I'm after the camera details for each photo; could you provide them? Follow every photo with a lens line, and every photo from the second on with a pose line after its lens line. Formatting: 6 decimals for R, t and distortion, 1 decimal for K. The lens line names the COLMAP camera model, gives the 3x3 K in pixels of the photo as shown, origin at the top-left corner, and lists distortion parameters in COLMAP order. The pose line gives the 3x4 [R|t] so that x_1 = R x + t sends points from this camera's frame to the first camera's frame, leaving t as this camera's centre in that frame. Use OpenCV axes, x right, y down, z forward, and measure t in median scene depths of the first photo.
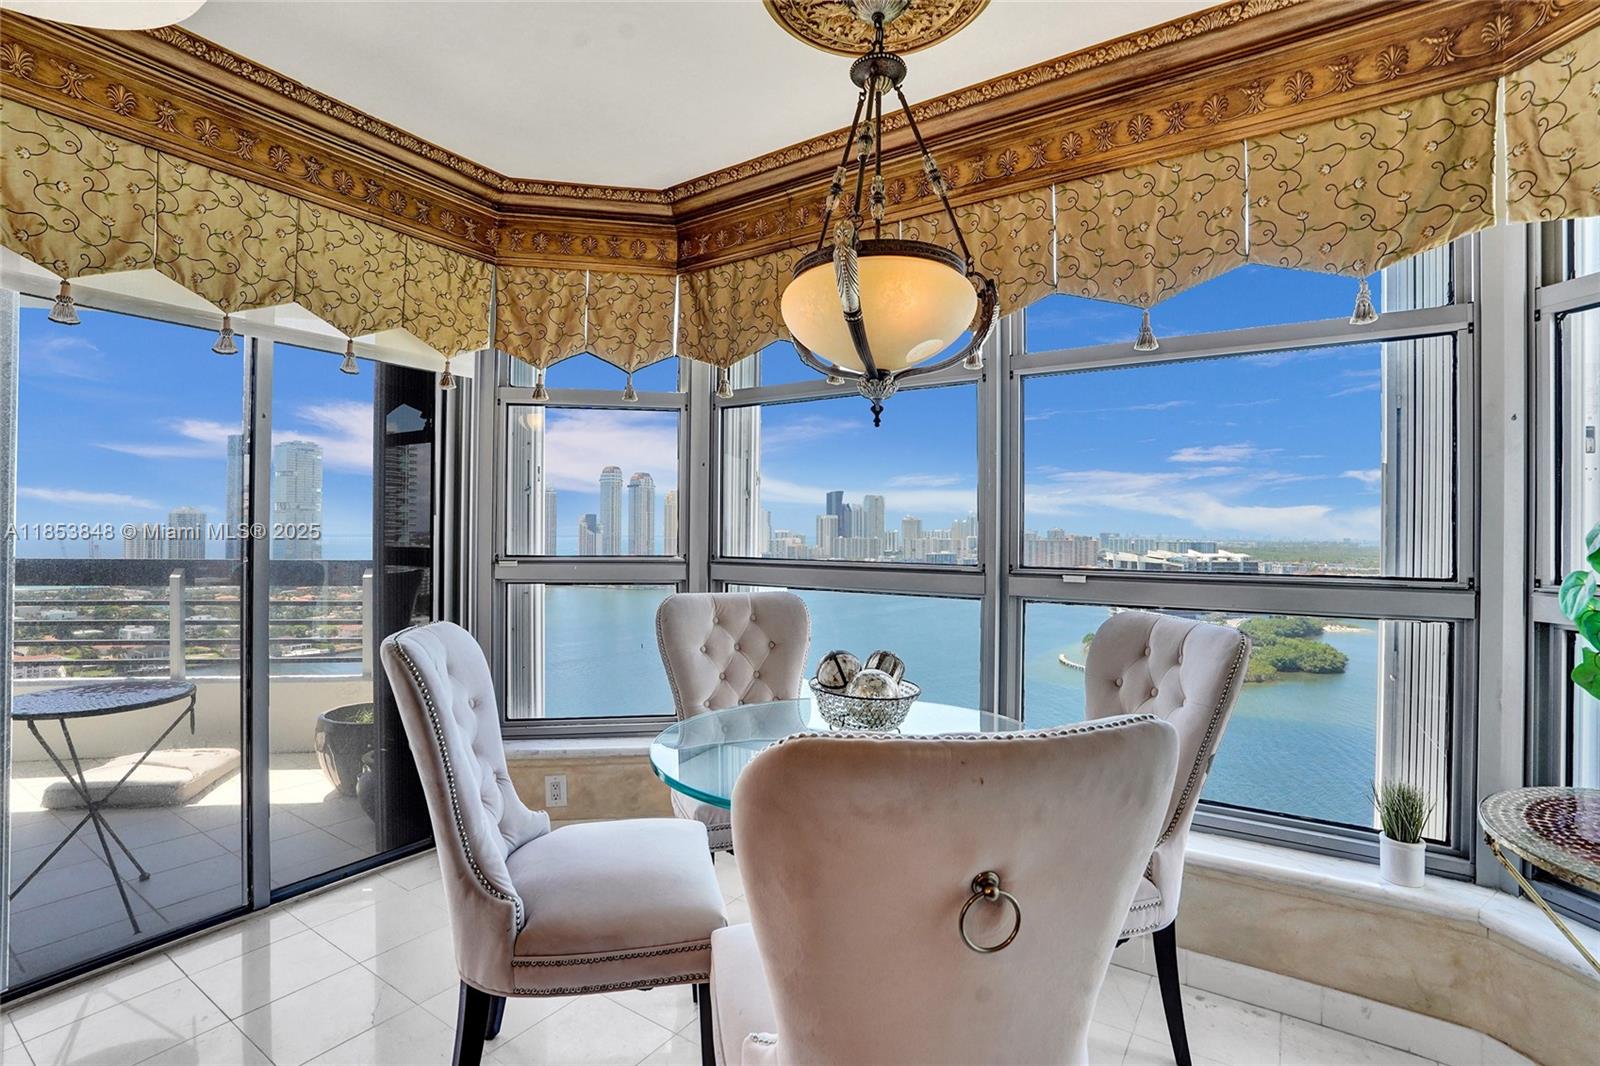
lens RADIAL K [[785.5, 0, 800.0], [0, 785.5, 533.0], [0, 0, 1]] dist [-0.047707, 0.028548]
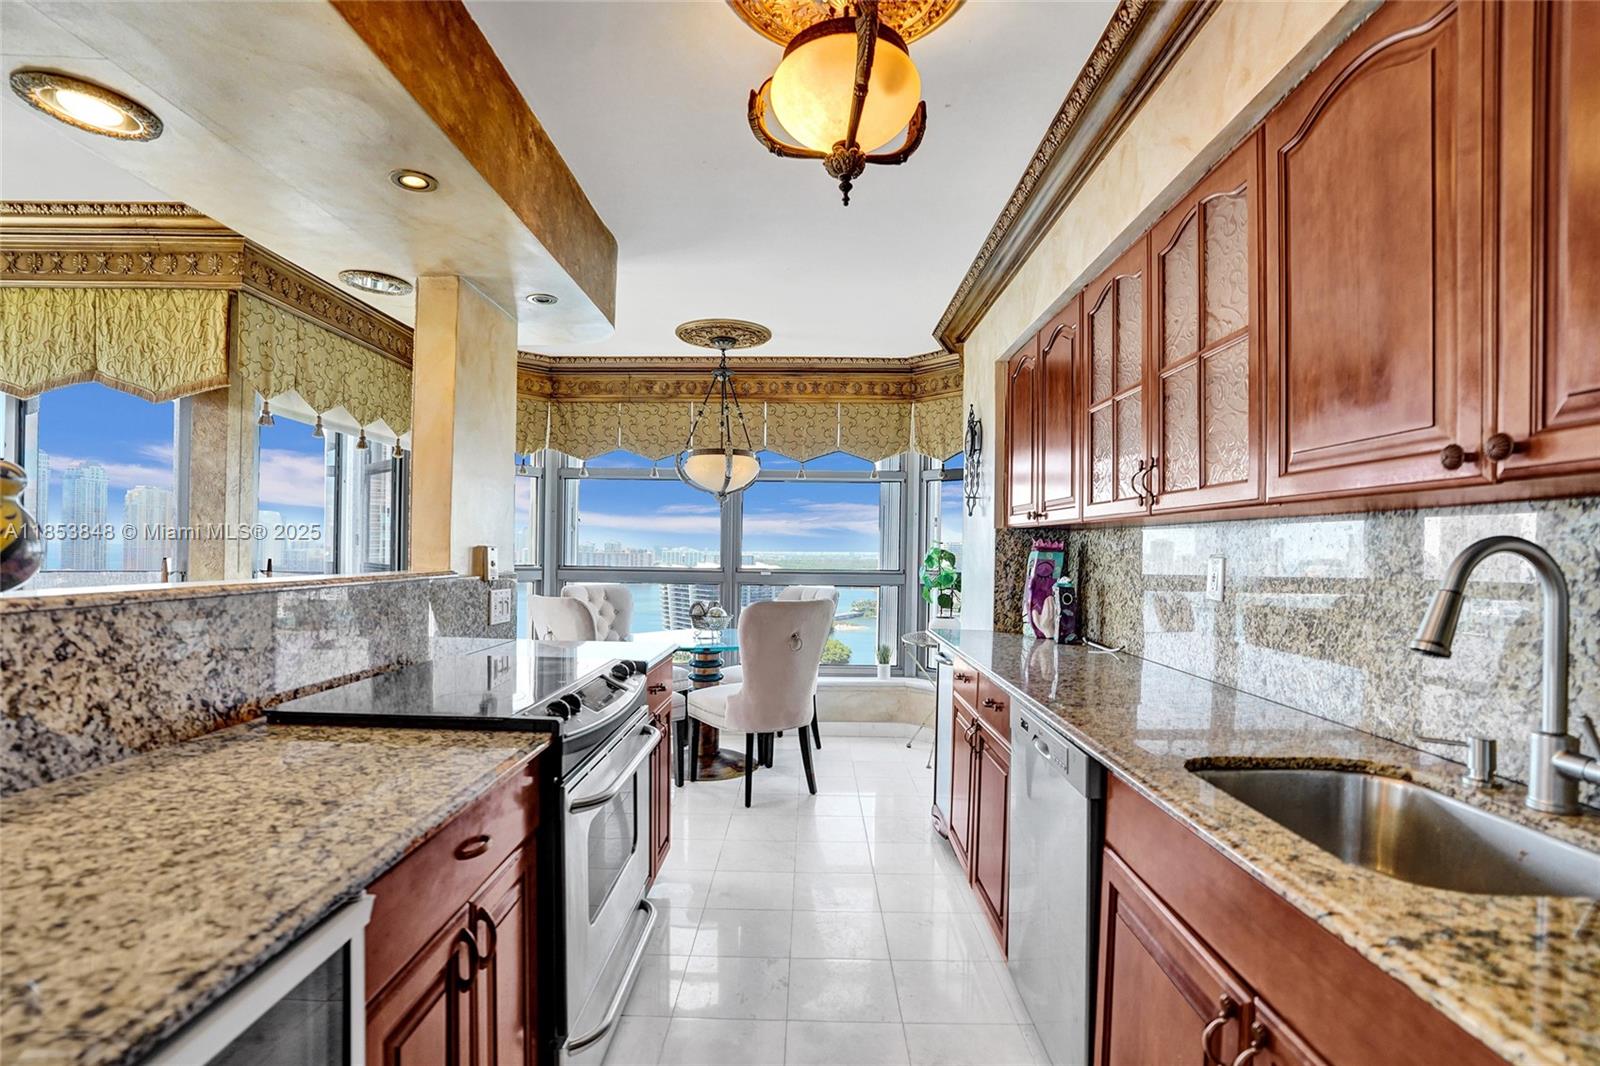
lens RADIAL K [[784.8, 0, 802.2], [0, 784.8, 553.2], [0, 0, 1]] dist [0.000251, 0.000037]
pose [[0.841390, 0.004557, 0.540410, -0.949114], [-0.009658, 0.999932, 0.006605, -0.020377], [-0.540342, -0.010777, 0.841376, -1.158059]]
